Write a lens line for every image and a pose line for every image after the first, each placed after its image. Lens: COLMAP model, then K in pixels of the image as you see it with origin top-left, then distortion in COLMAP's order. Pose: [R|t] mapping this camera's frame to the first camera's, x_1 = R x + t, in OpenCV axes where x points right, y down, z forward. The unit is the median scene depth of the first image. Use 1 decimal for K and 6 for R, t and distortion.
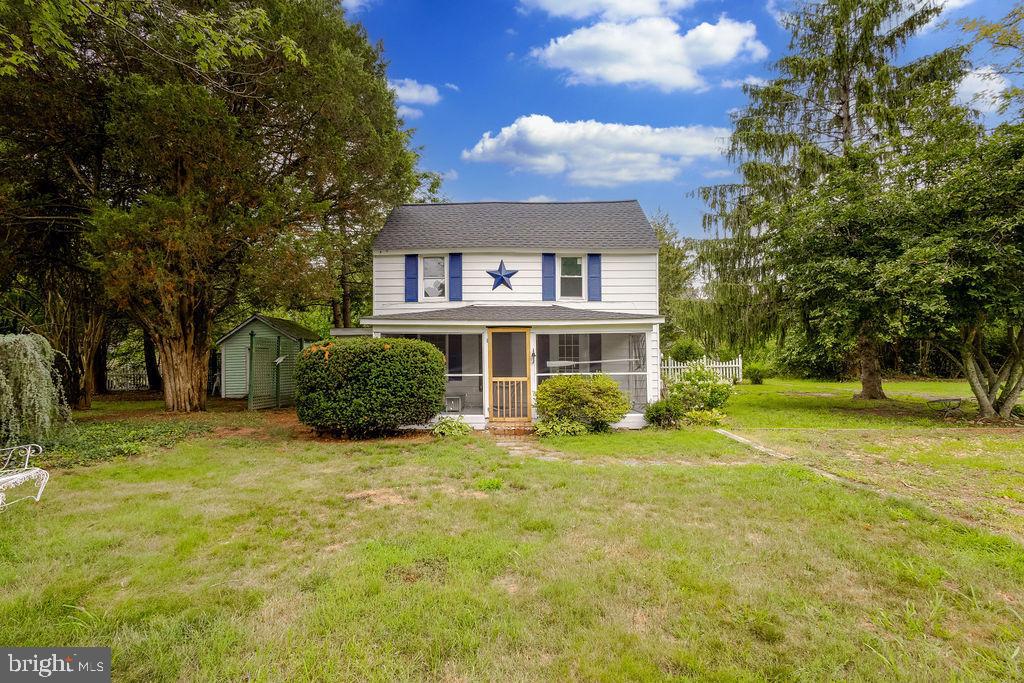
lens RADIAL K [[467.2, 0, 508.9], [0, 467.2, 363.2], [0, 0, 1]] dist [0.001124, 0.000041]
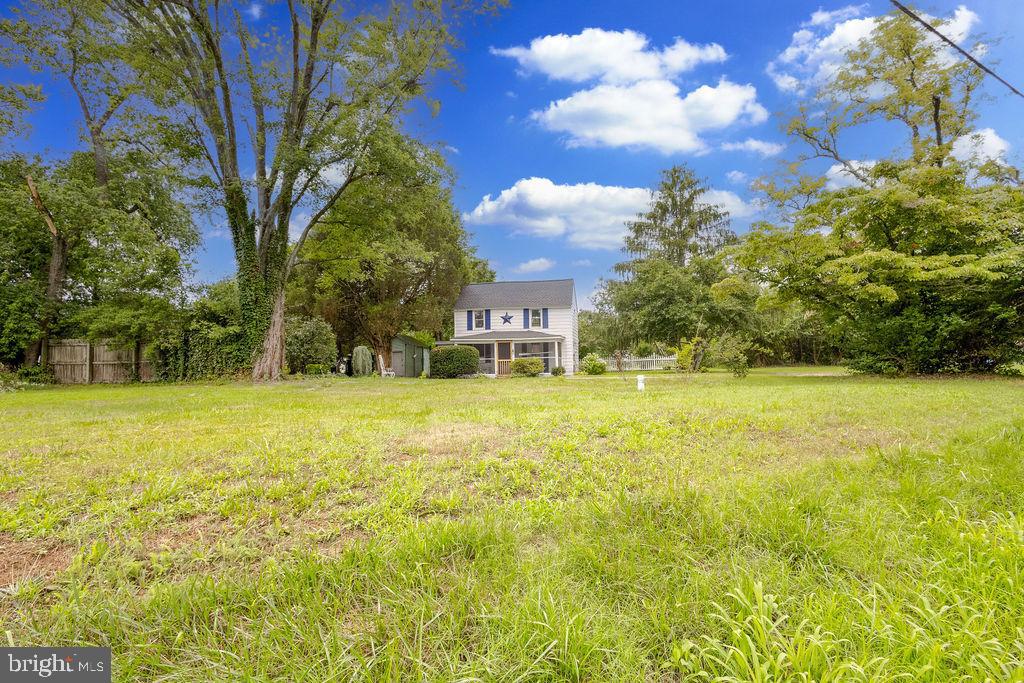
lens RADIAL K [[467.2, 0, 508.9], [0, 467.2, 363.2], [0, 0, 1]] dist [0.001124, 0.000041]
pose [[0.985915, -0.007897, -0.167063, 0.391977], [0.005763, 0.999896, -0.013256, 0.071828], [0.167150, 0.012107, 0.985857, -1.342111]]
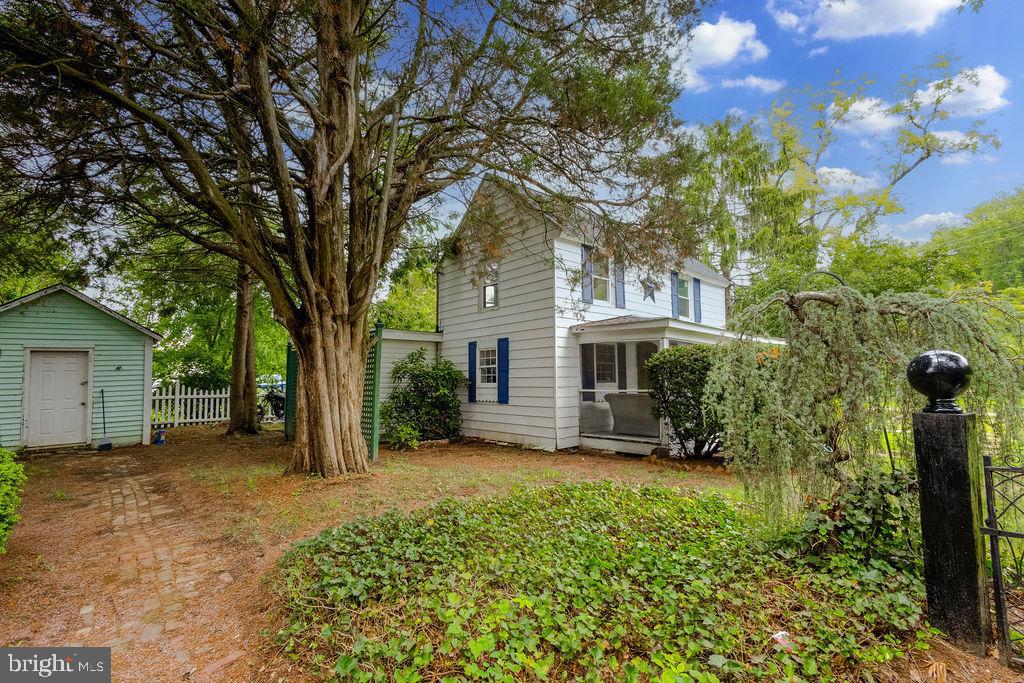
lens RADIAL K [[467.2, 0, 508.9], [0, 467.2, 363.2], [0, 0, 1]] dist [0.001124, 0.000041]
pose [[0.737340, 0.034508, 0.674640, -0.855416], [0.003021, 0.998516, -0.054376, 0.016095], [-0.675515, 0.042132, 0.736142, 0.505355]]
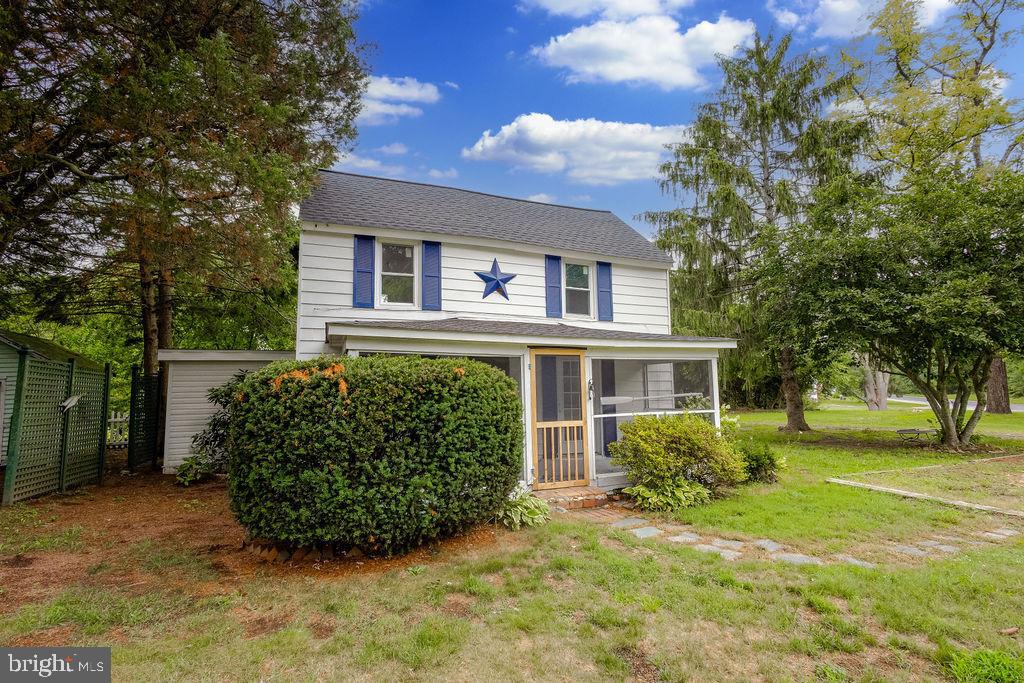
lens RADIAL K [[487.8, 0, 524.5], [0, 487.8, 355.0], [0, 0, 1]] dist [0.002305, 0.000451]
pose [[0.912077, 0.023806, 0.409326, -0.281376], [0.014903, 0.995729, -0.091119, -0.001623], [-0.409747, 0.089207, 0.907827, 0.305949]]
